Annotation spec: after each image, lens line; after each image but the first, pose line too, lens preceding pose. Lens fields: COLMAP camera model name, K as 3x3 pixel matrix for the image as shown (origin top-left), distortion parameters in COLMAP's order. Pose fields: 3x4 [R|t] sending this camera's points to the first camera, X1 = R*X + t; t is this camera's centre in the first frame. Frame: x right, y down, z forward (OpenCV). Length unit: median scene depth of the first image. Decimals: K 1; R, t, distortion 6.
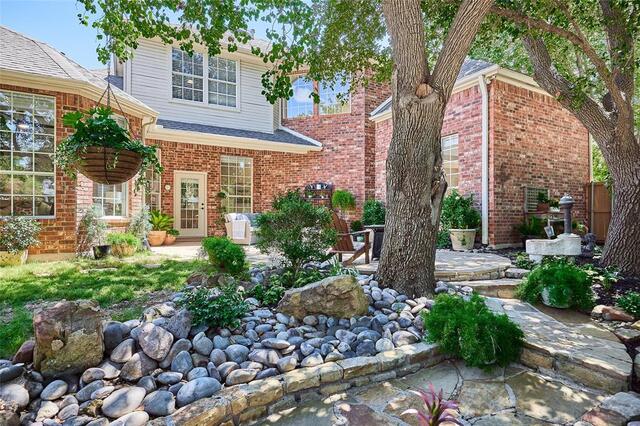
lens RADIAL K [[345.1, 0, 320.3], [0, 345.1, 212.2], [0, 0, 1]] dist [0.003289, 0.001408]
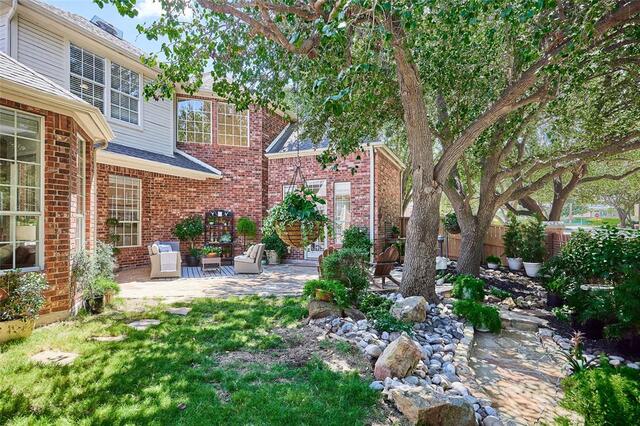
lens RADIAL K [[345.1, 0, 321.2], [0, 345.1, 217.3], [0, 0, 1]] dist [0.003289, 0.001408]
pose [[0.792978, 0.015351, 0.609057, -0.411529], [-0.008465, 0.999864, -0.014180, -0.053121], [-0.609192, 0.006089, 0.792999, -0.009395]]
